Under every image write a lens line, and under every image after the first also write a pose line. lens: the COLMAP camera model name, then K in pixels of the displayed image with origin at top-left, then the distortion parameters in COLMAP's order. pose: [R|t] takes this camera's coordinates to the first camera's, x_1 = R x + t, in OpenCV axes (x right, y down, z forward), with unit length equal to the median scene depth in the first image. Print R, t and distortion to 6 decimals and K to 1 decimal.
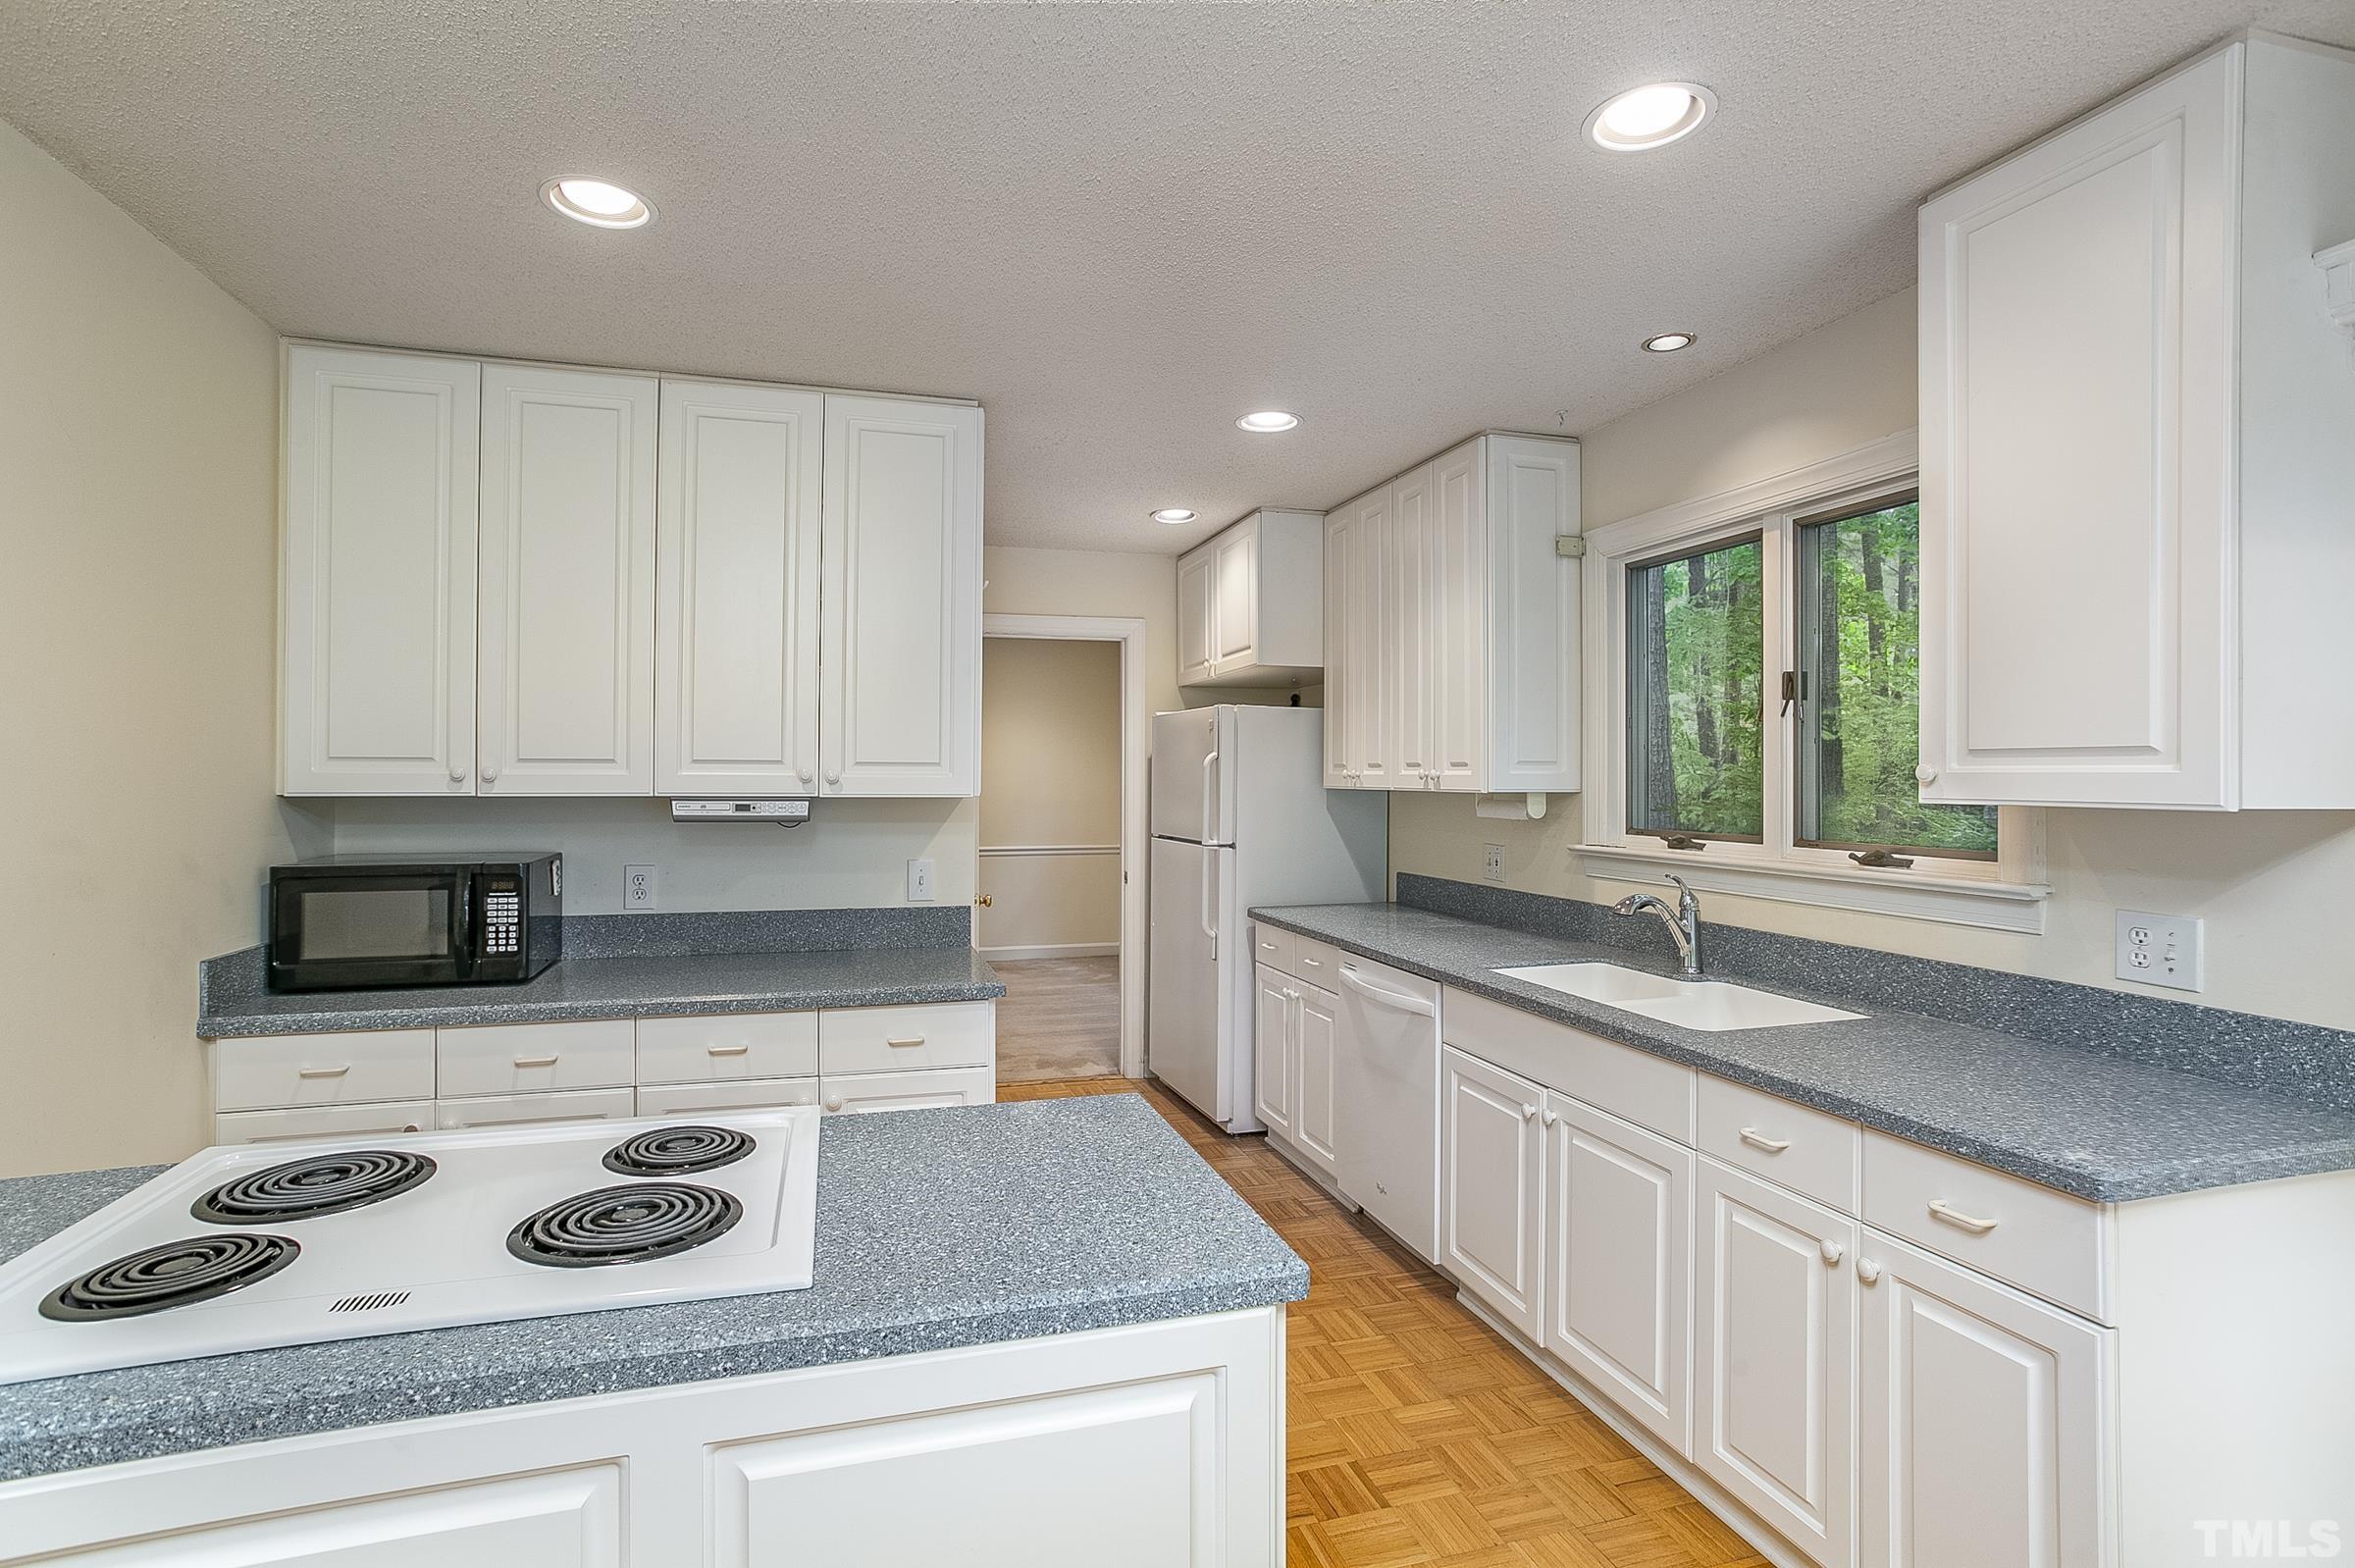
lens RADIAL K [[1131.3, 0, 1166.5], [0, 1131.3, 775.0], [0, 0, 1]] dist [0.001061, 0.000820]
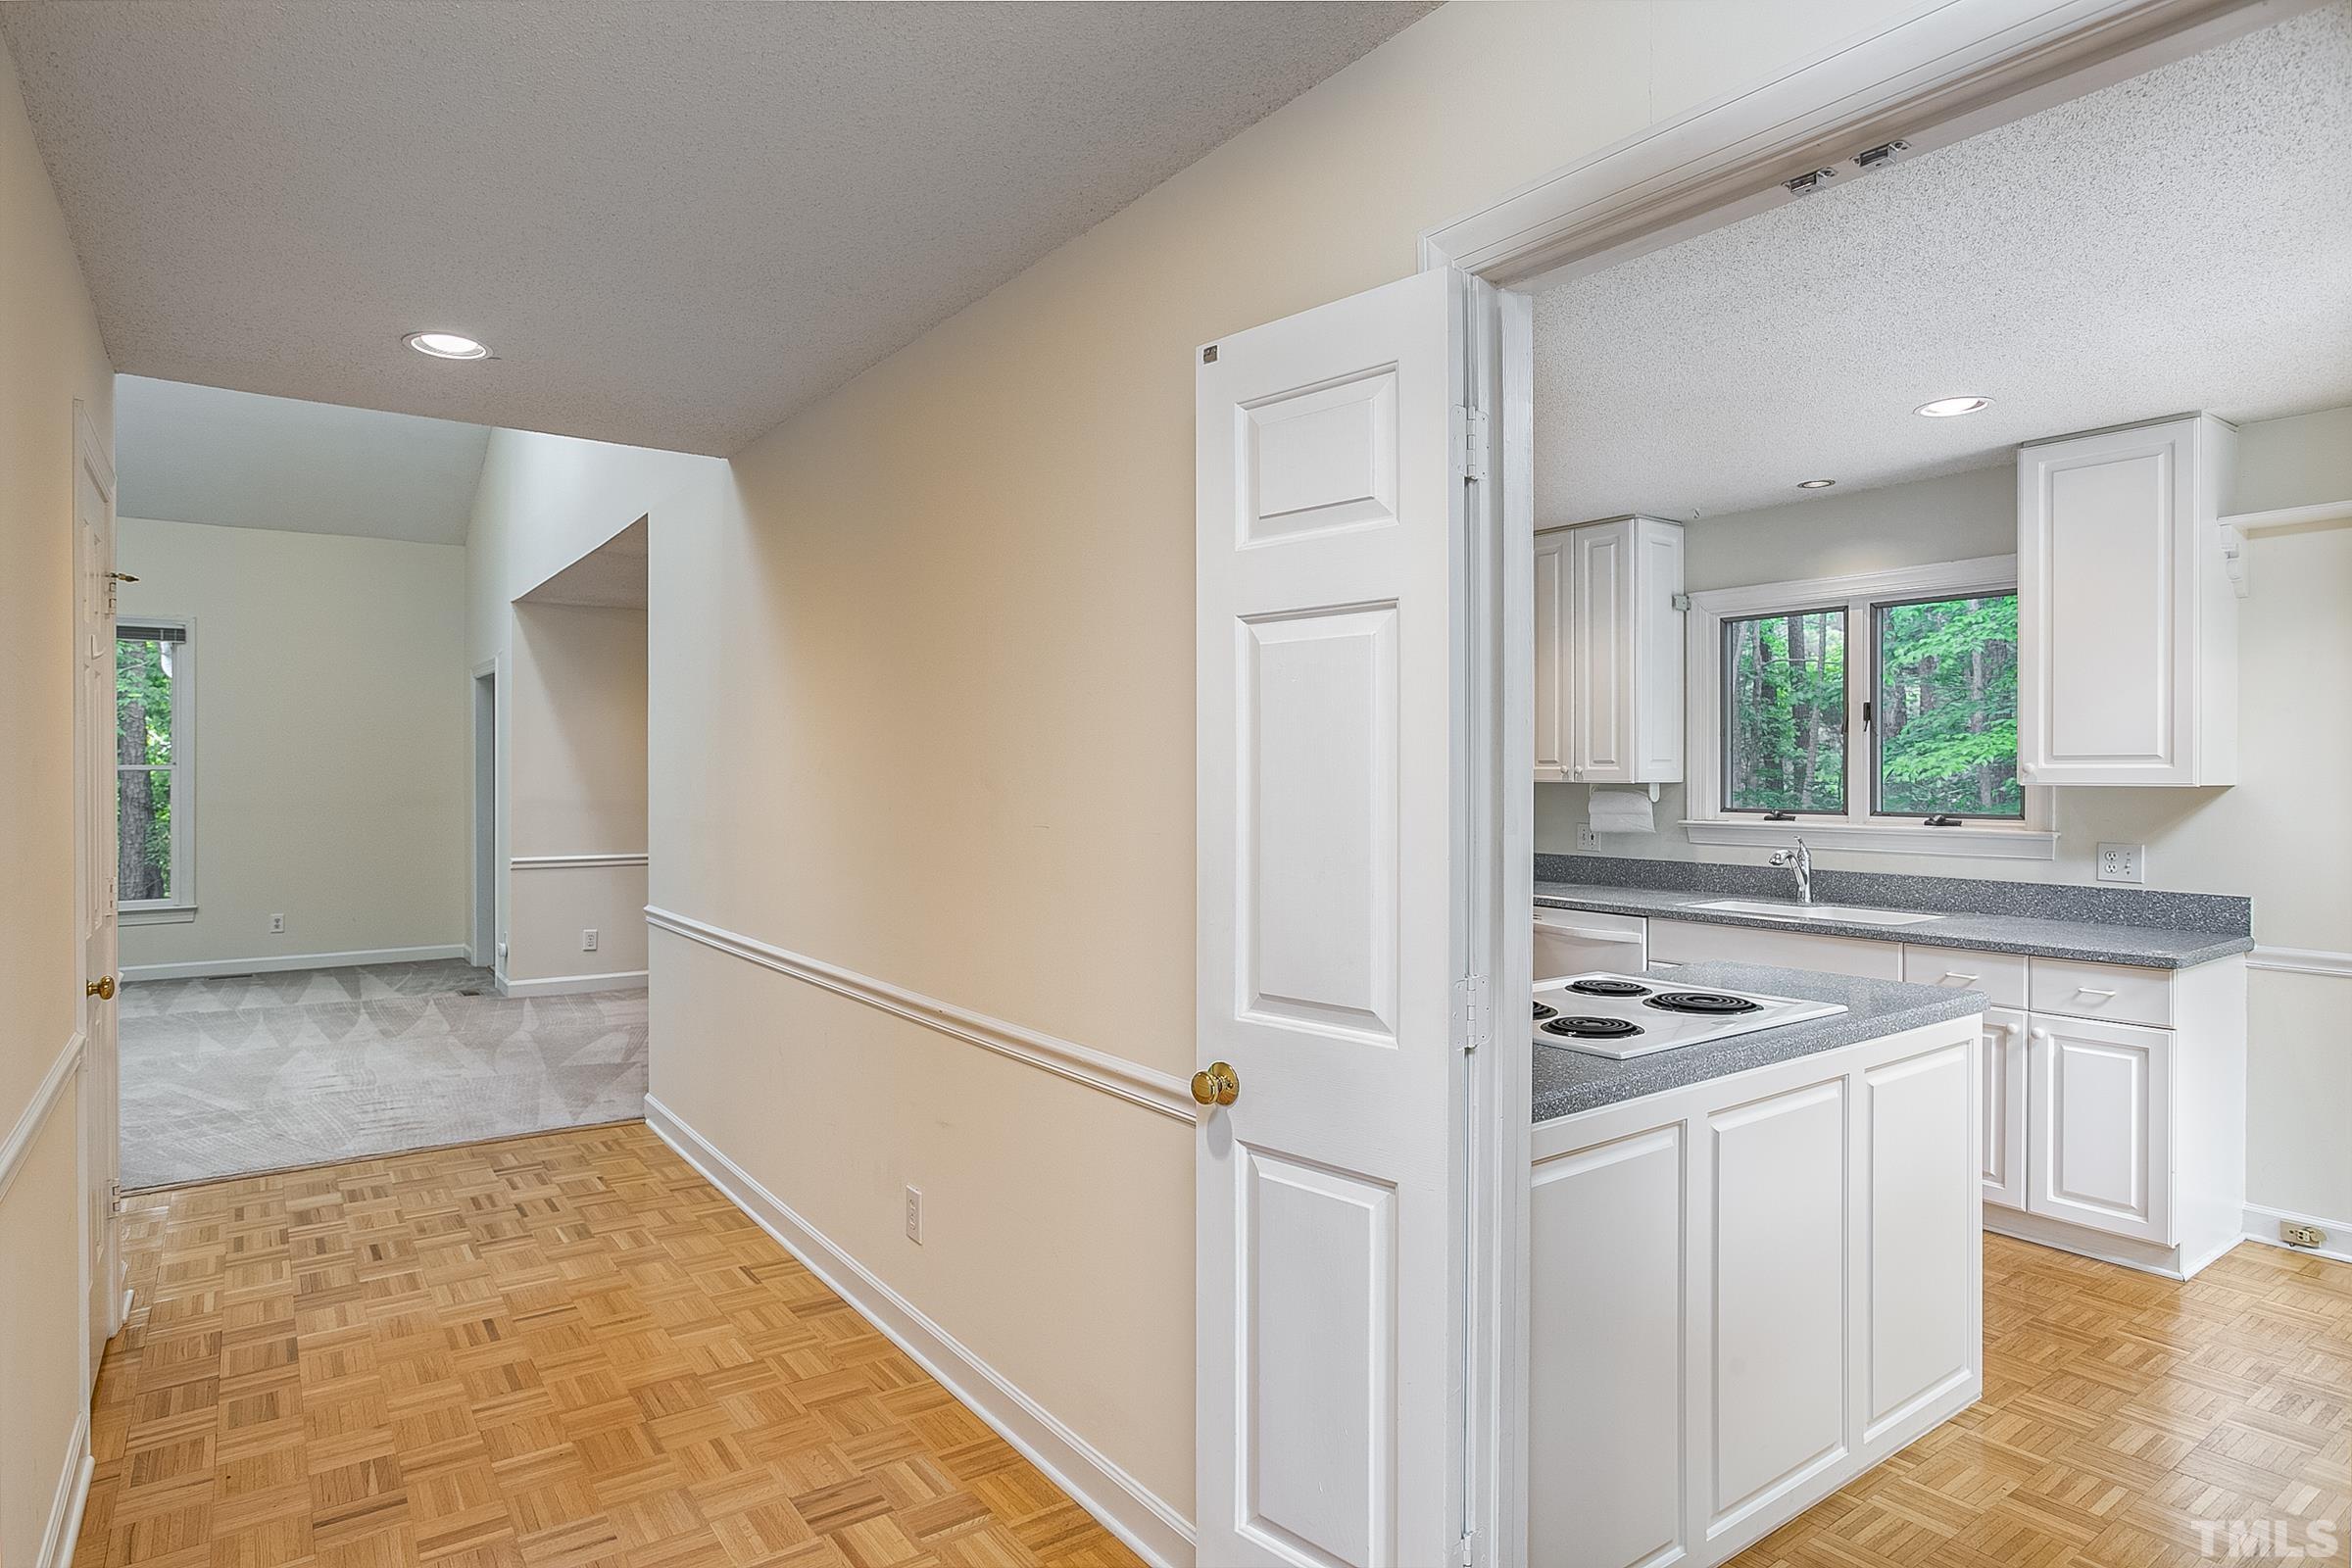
lens RADIAL K [[1320.0, 0, 1185.3], [0, 1320.0, 784.8], [0, 0, 1]] dist [0.001527, 0.000772]
pose [[0.937049, -0.005366, 0.349157, -0.946097], [0.001320, 0.999929, 0.011824, -0.001958], [-0.349196, -0.010619, 0.936990, -0.356836]]
